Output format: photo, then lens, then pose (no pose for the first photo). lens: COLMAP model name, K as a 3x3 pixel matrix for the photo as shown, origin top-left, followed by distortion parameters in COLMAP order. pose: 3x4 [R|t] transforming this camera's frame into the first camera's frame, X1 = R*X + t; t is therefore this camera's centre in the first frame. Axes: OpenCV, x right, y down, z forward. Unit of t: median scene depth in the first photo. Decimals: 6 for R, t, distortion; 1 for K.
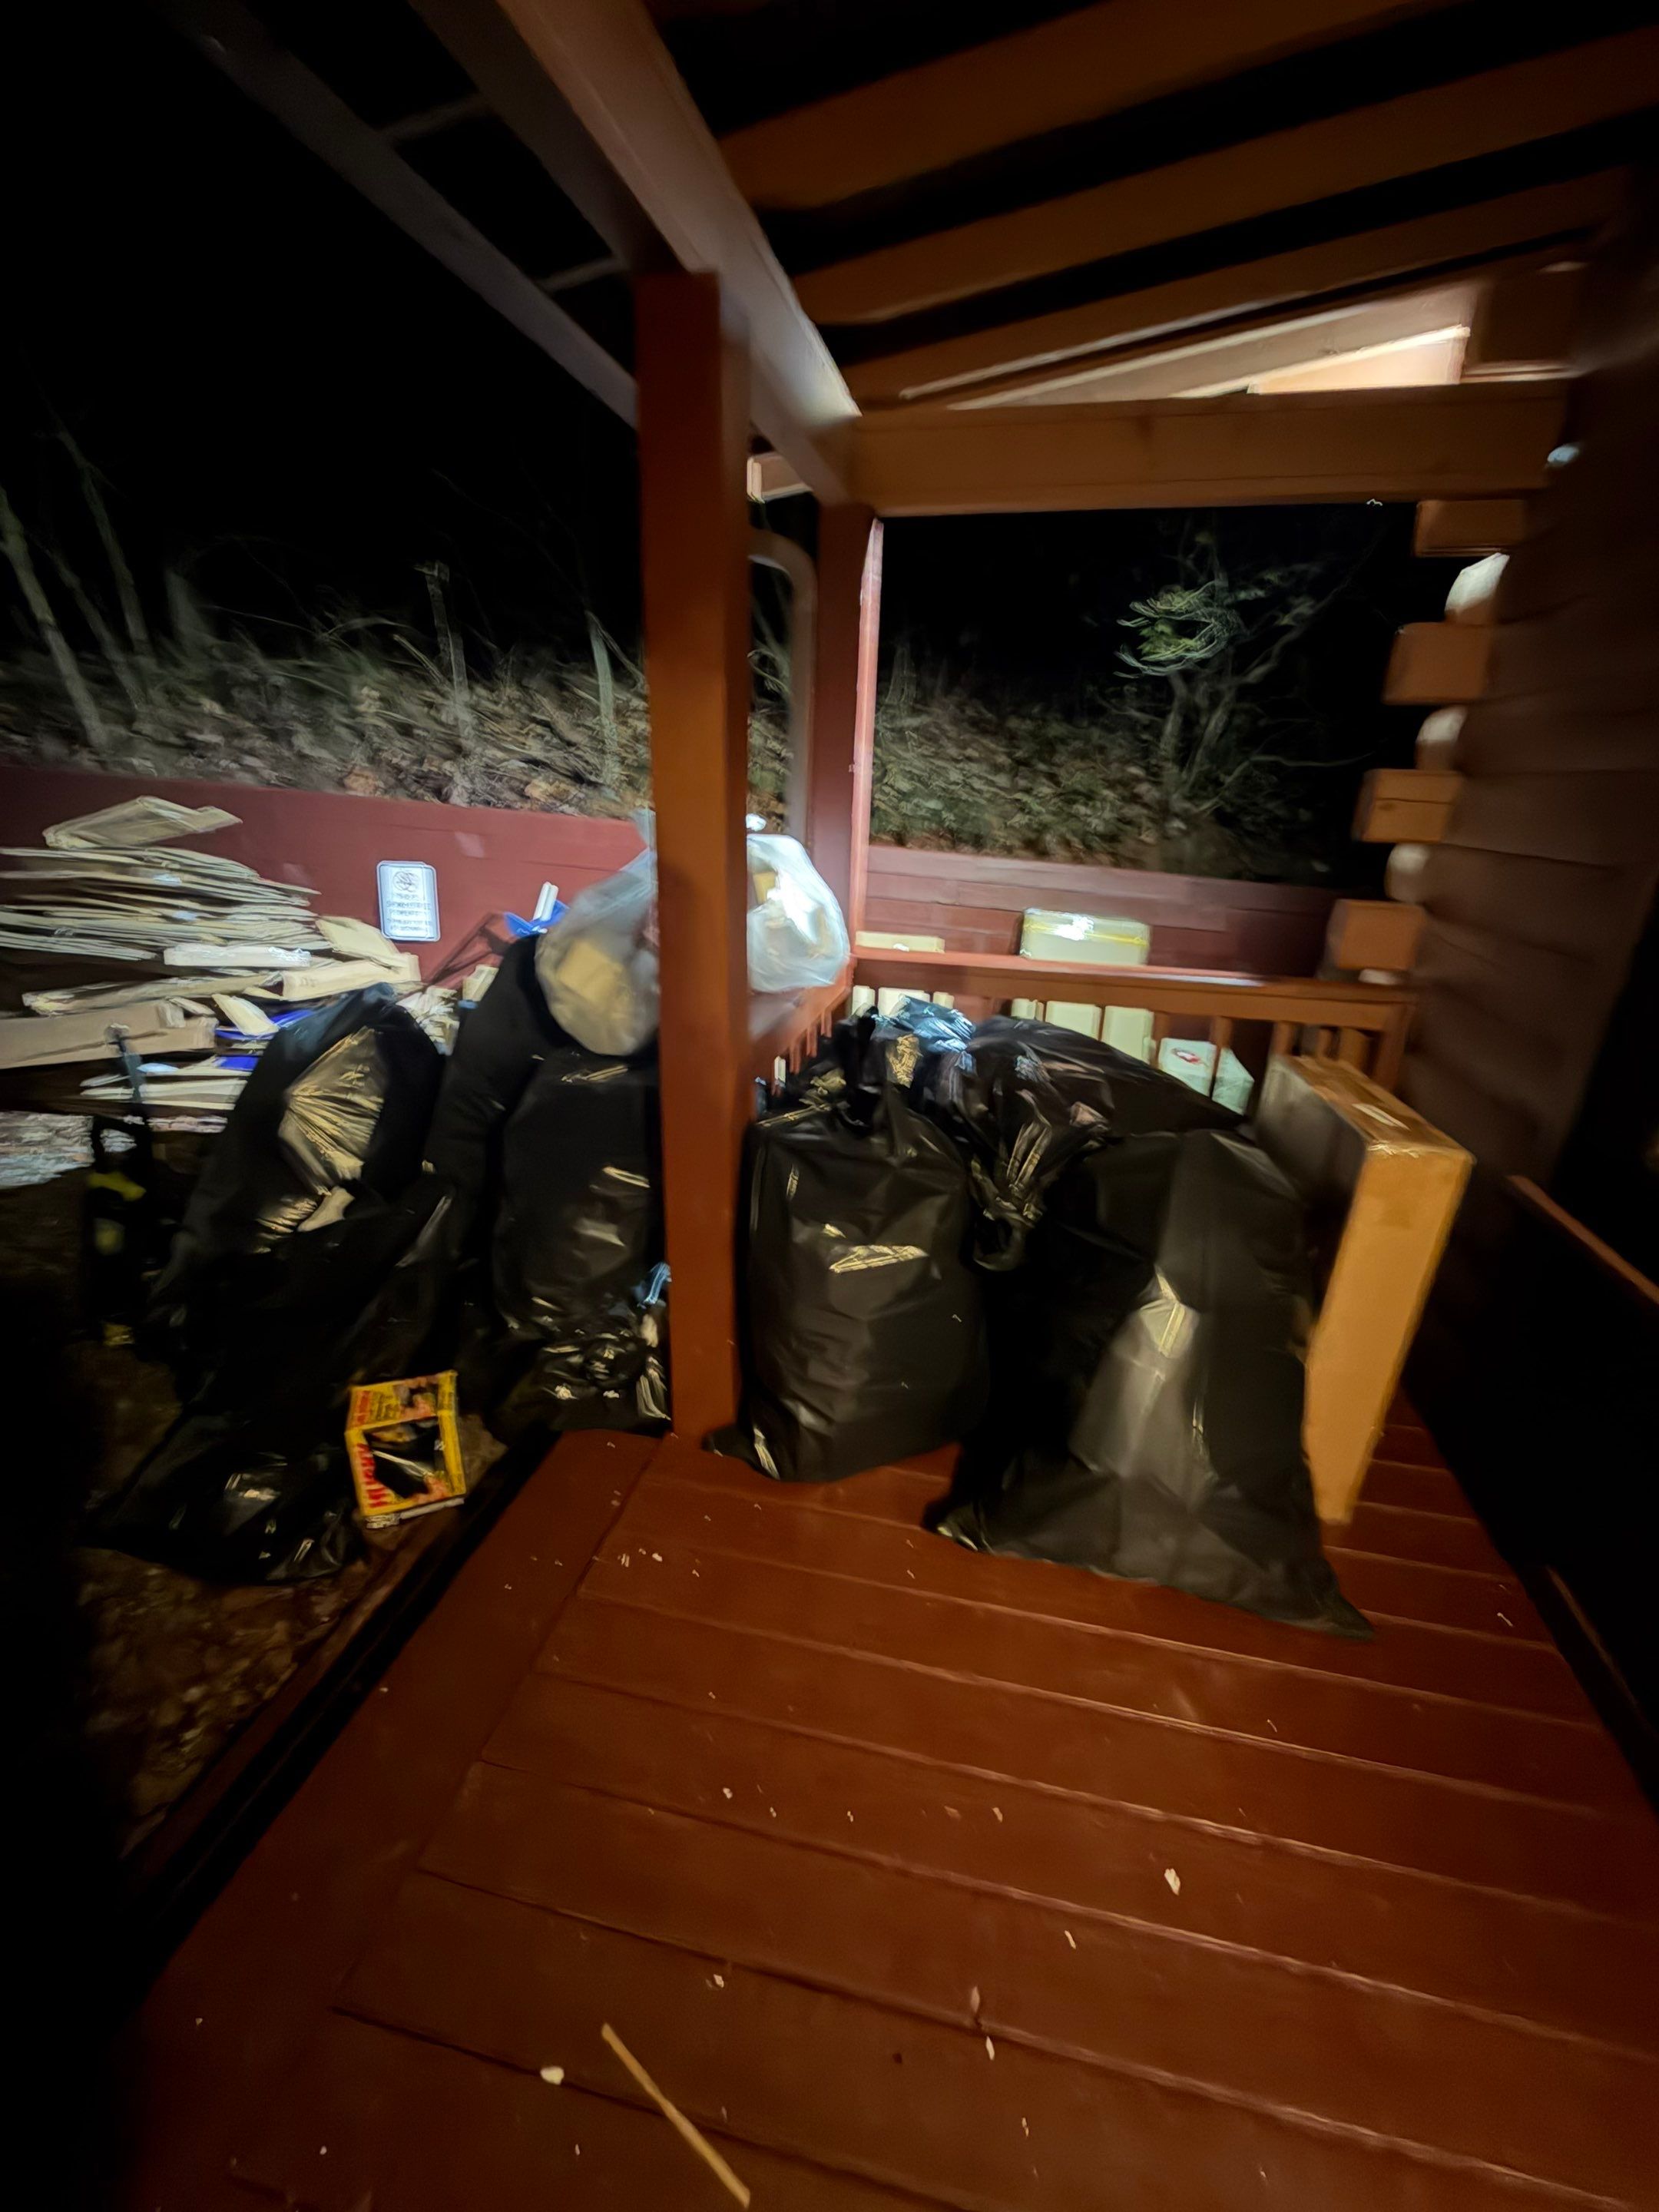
lens RADIAL K [[874.3, 0, 833.4], [0, 874.3, 1107.1], [0, 0, 1]] dist [0.000291, 0.000120]
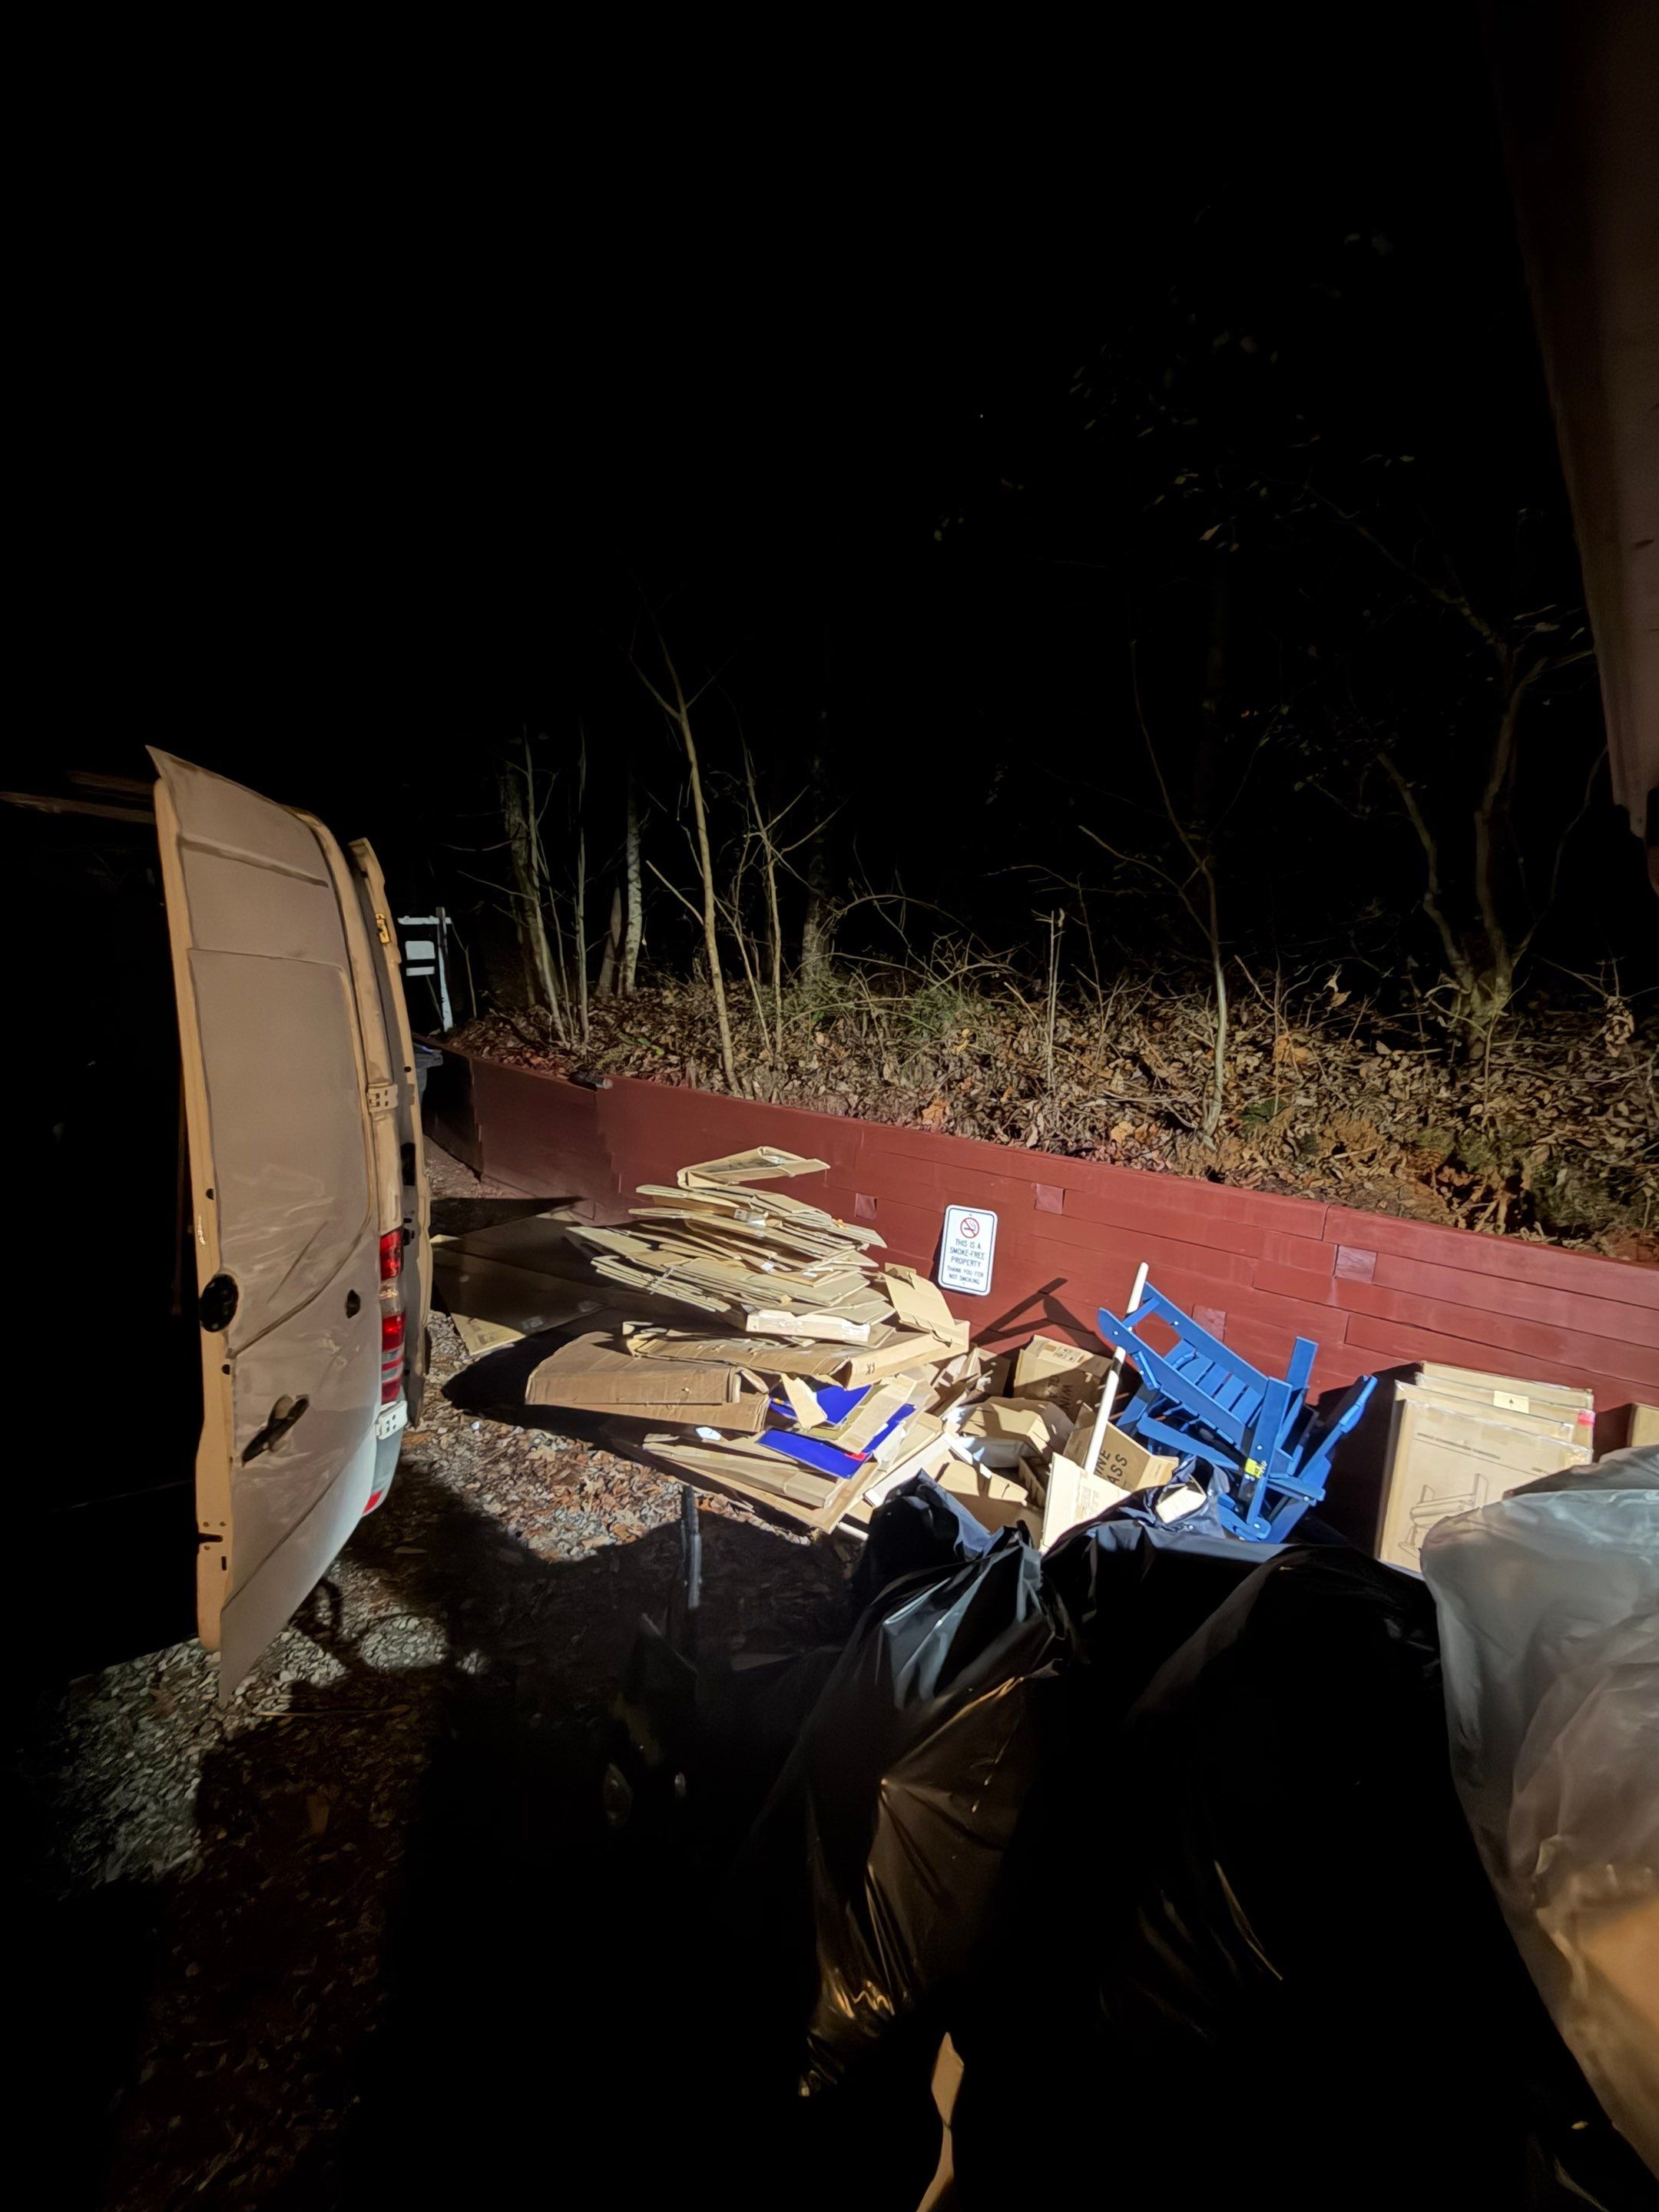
lens RADIAL K [[874.3, 0, 829.6], [0, 874.3, 1107.1], [0, 0, 1]] dist [0.000291, 0.000120]
pose [[0.862756, 0.055889, -0.502521, -0.156392], [-0.197675, 0.952053, -0.233494, -0.128963], [0.465377, 0.300784, 0.832438, 0.135701]]
